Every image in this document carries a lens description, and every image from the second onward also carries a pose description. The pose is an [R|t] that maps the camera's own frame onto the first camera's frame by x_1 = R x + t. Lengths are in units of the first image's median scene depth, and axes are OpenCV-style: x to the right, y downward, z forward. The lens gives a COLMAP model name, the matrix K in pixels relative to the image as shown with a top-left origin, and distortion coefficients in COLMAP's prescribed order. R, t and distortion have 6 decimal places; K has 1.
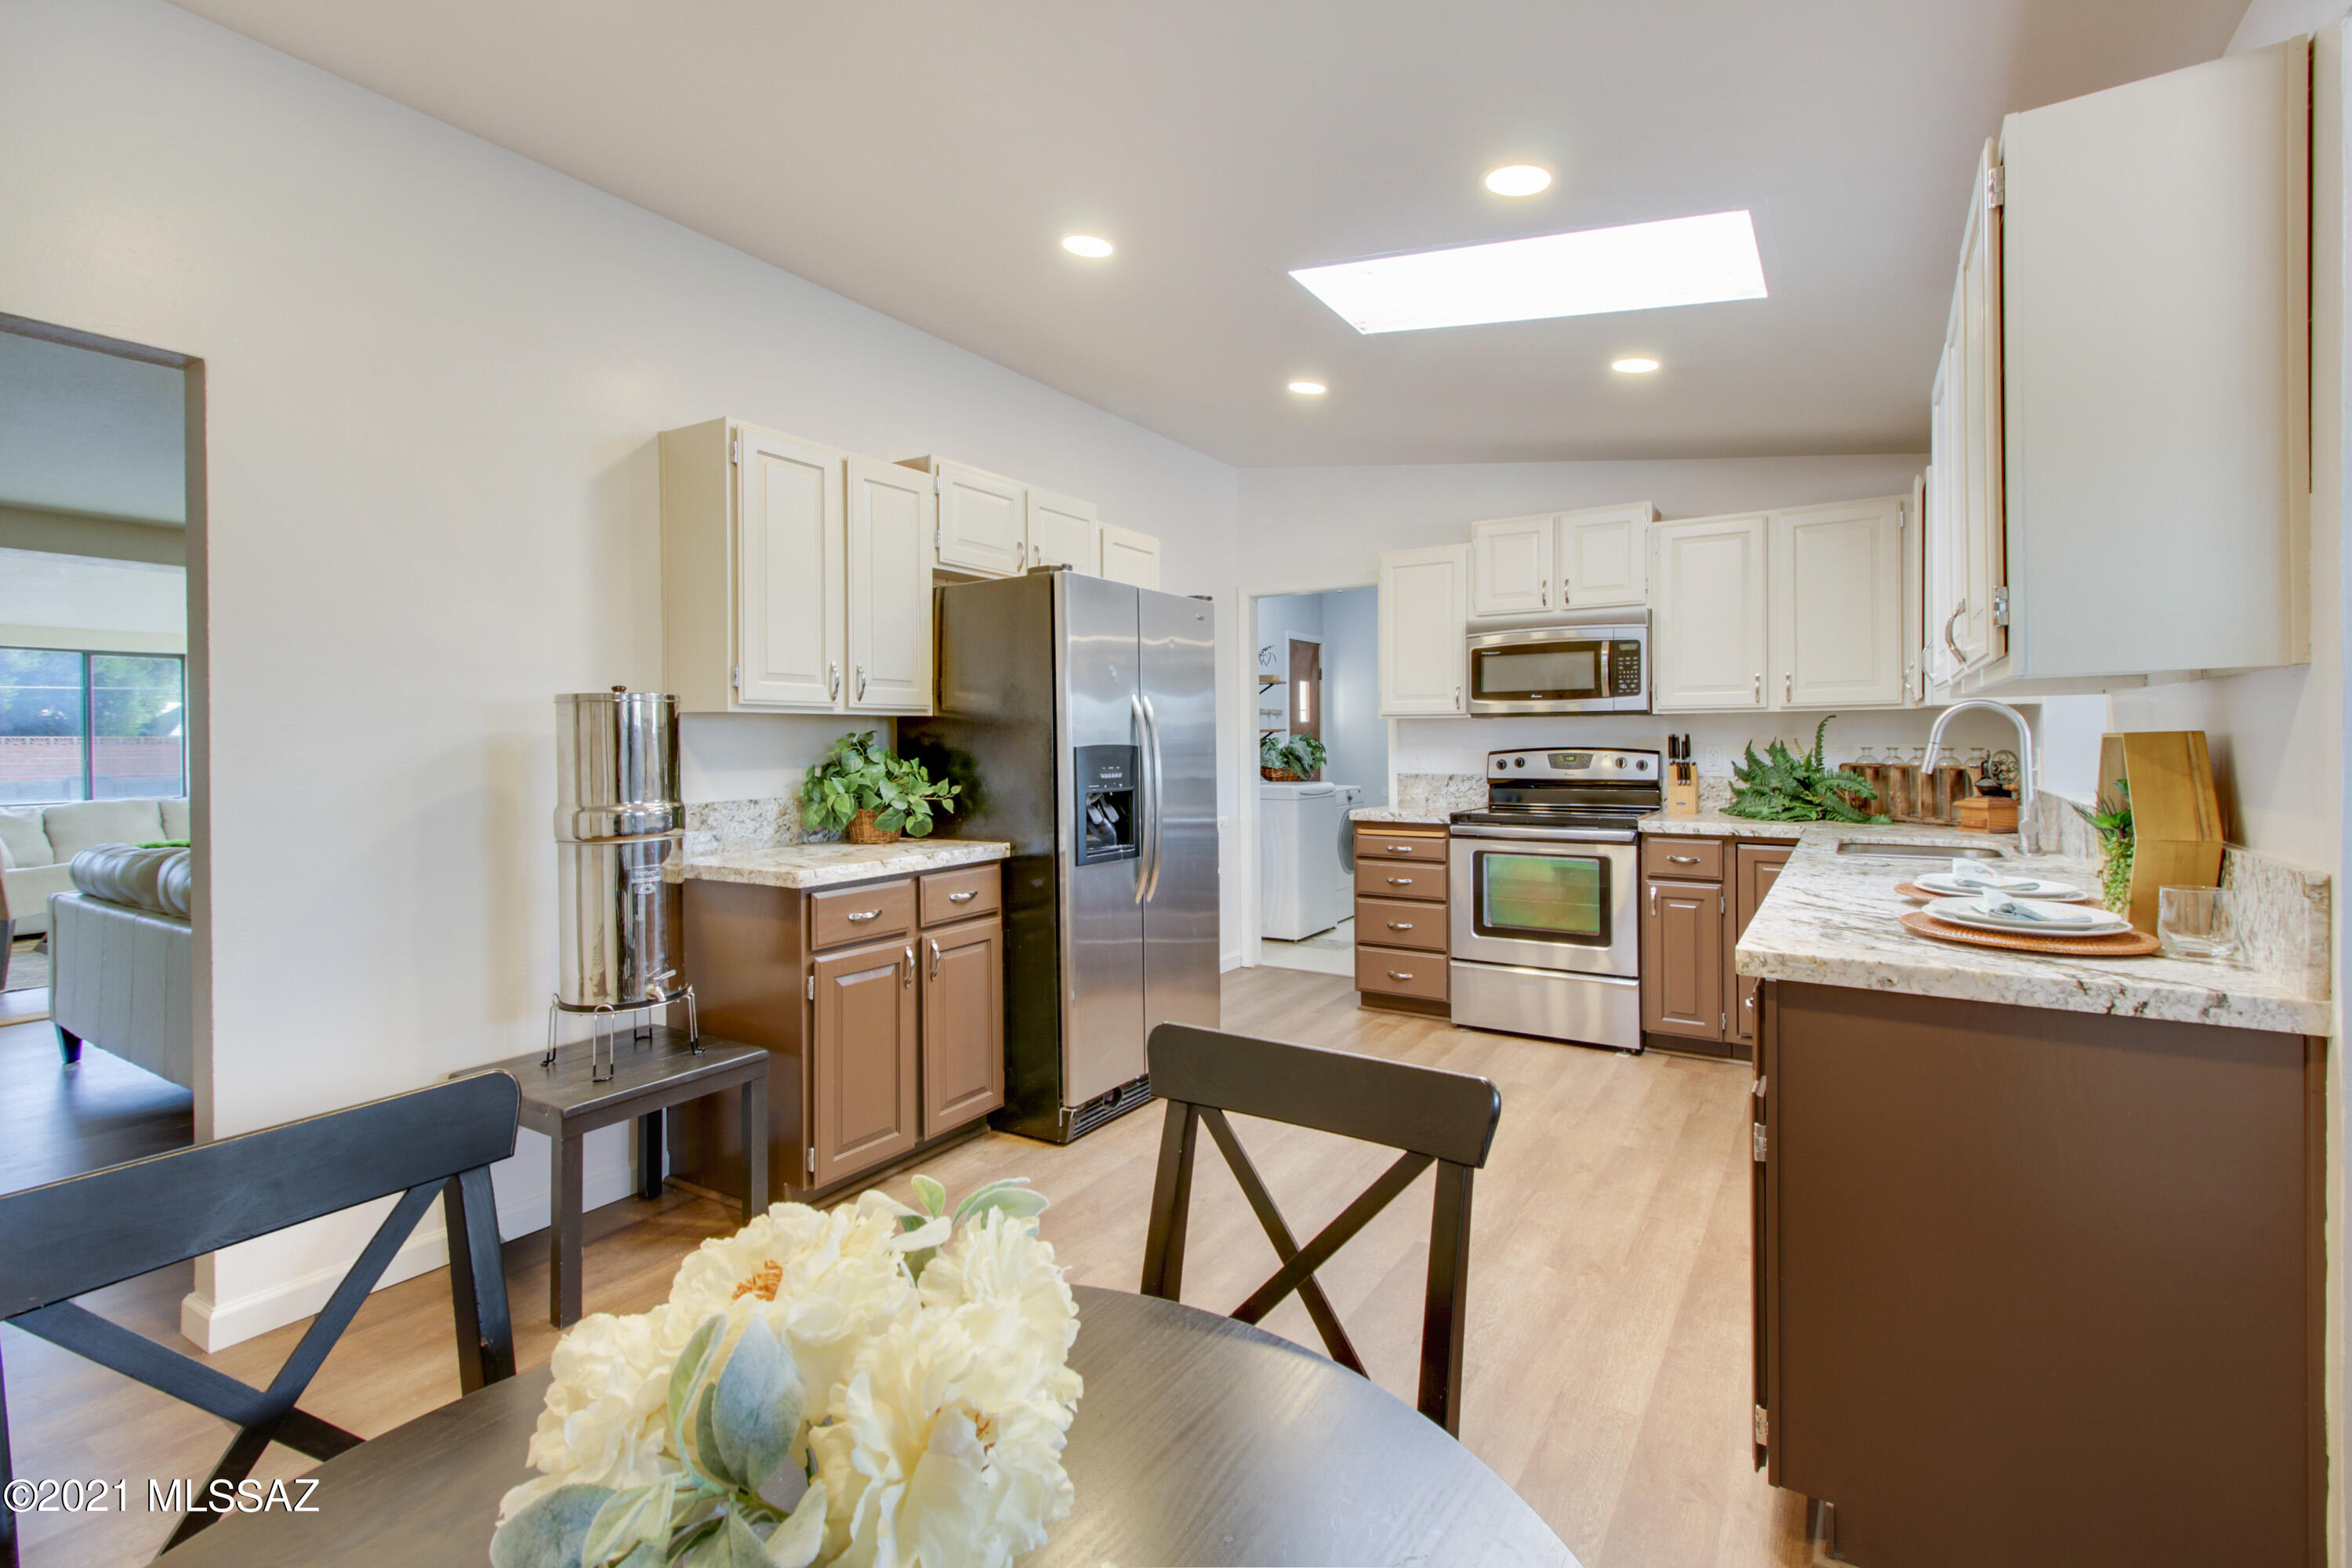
lens RADIAL K [[1077.5, 0, 1174.1], [0, 1077.5, 746.2], [0, 0, 1]] dist [0.001226, 0.000016]
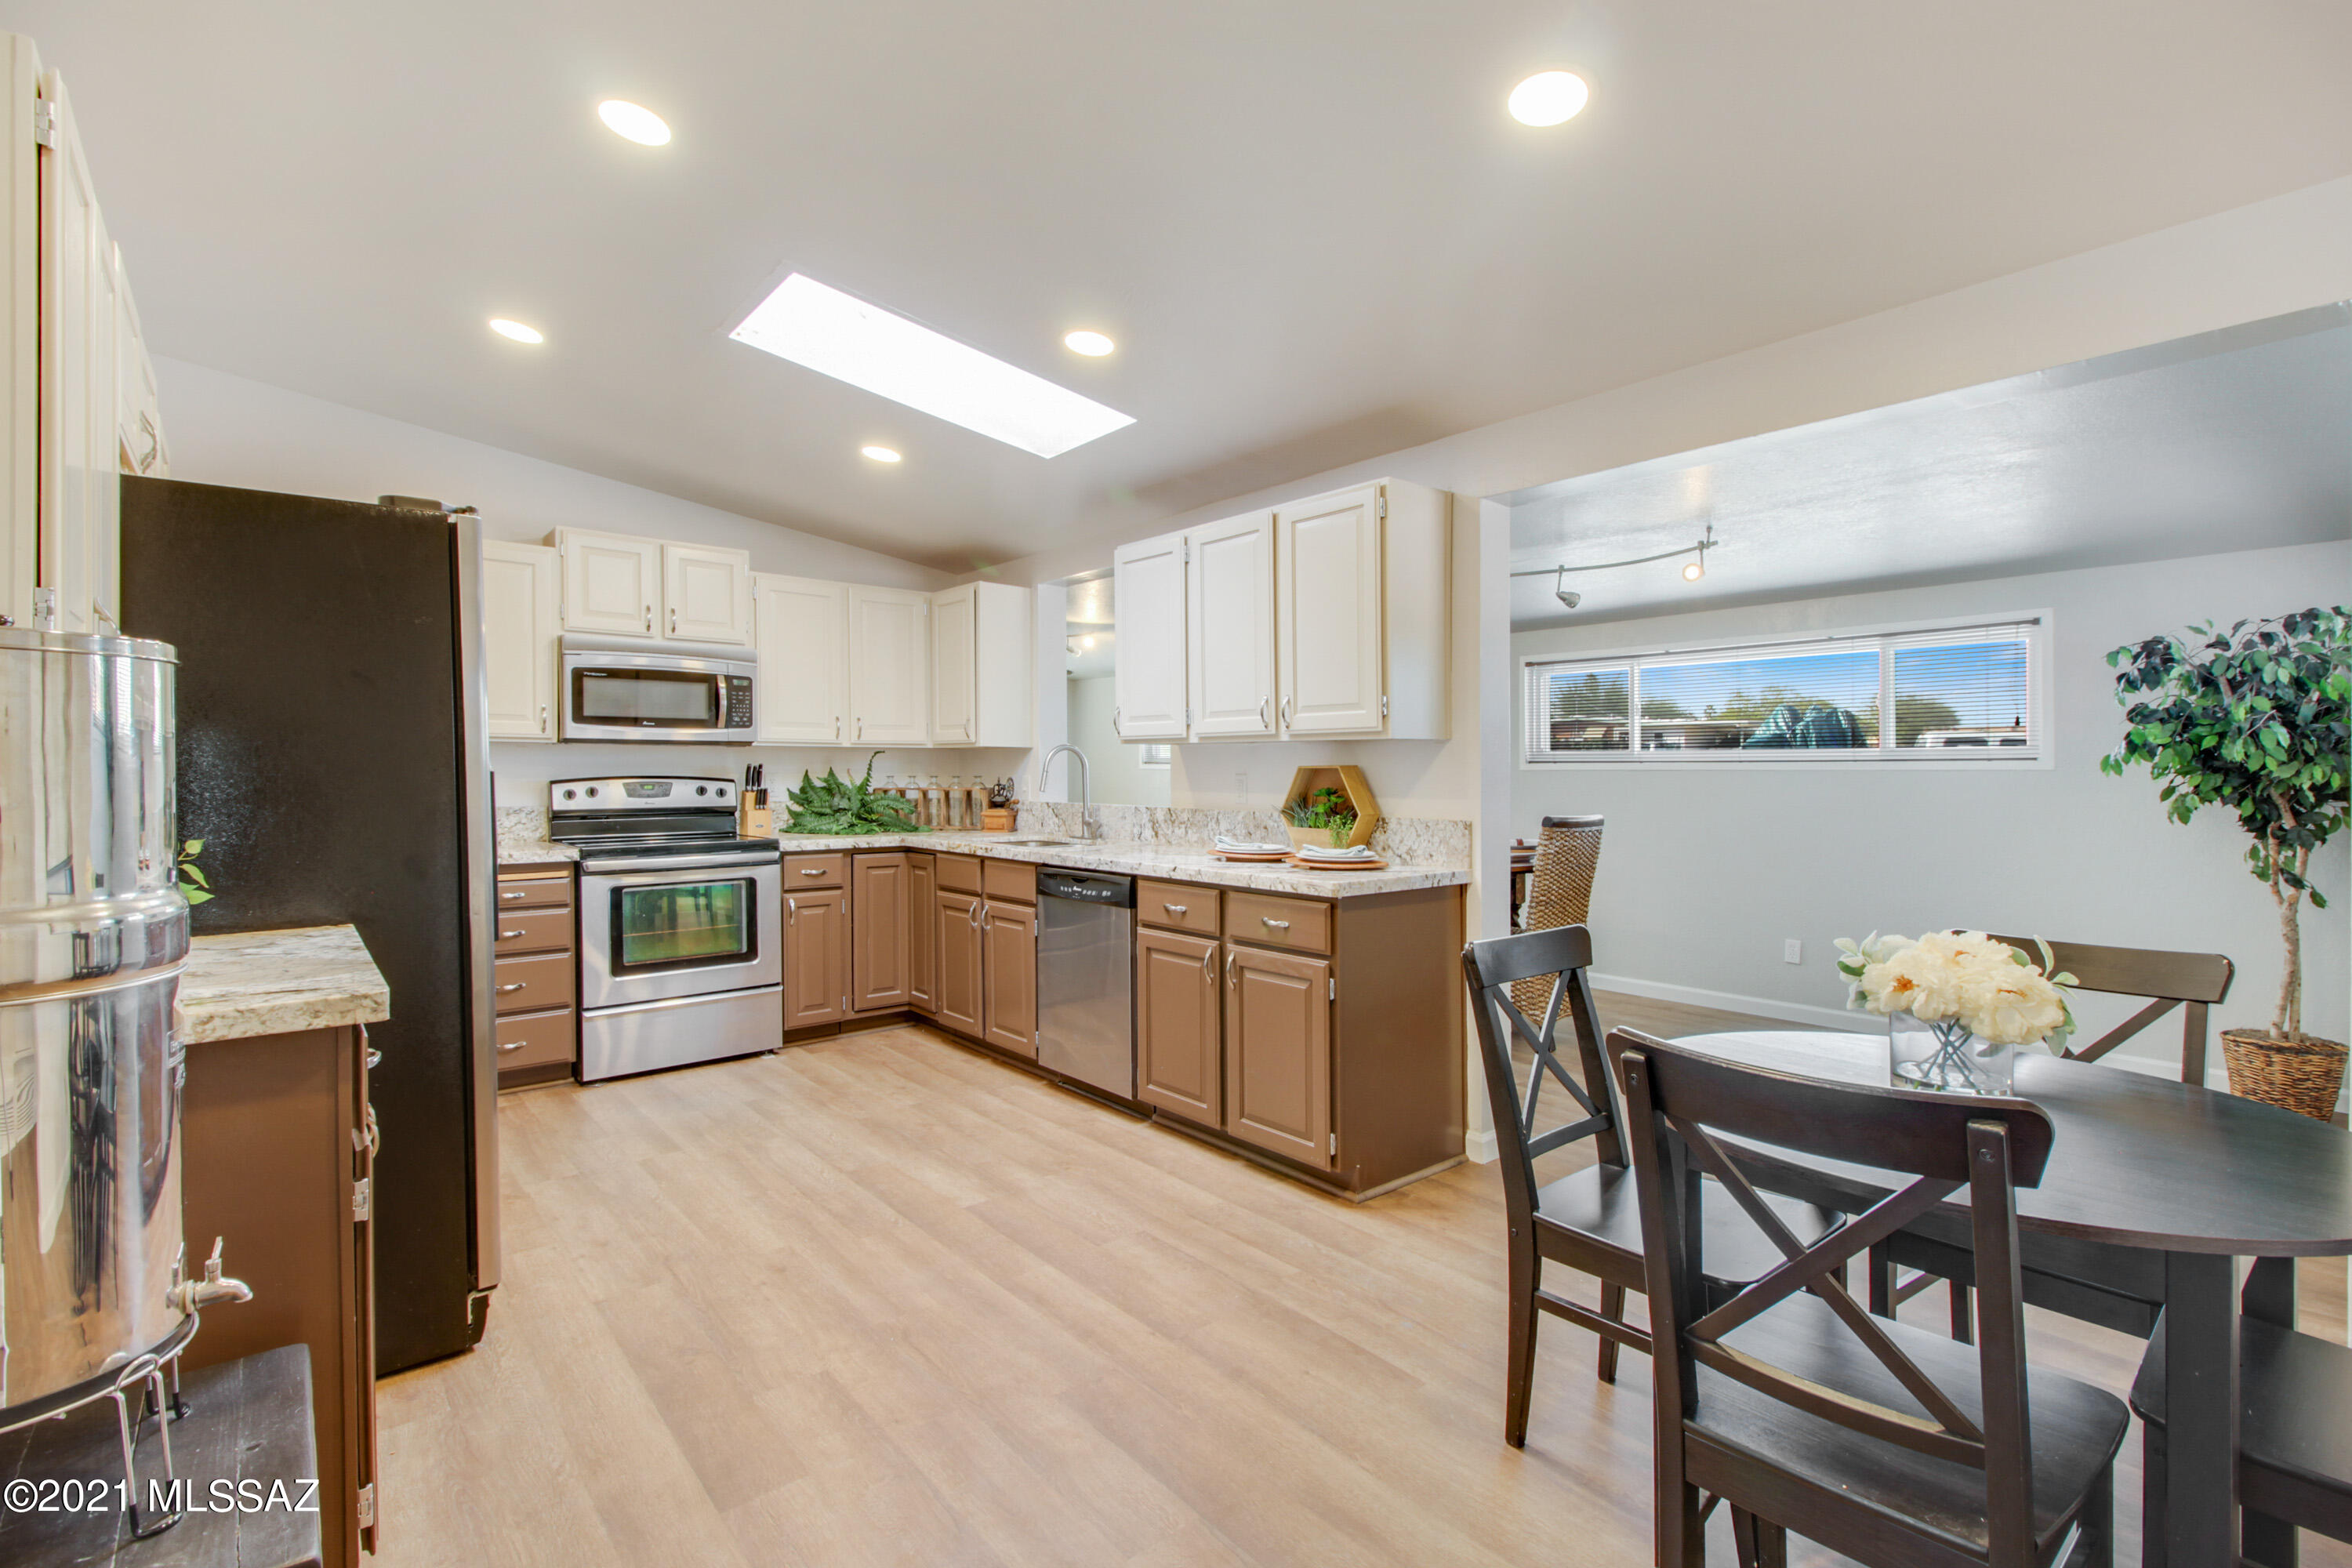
lens RADIAL K [[1065.0, 0, 1162.4], [0, 1065.0, 774.7], [0, 0, 1]] dist [0.016883, -0.000060]
pose [[0.275577, 0.003908, 0.961271, -0.491680], [0.000278, 0.999991, -0.004145, 0.004657], [-0.961279, 0.001410, 0.275573, 0.299650]]
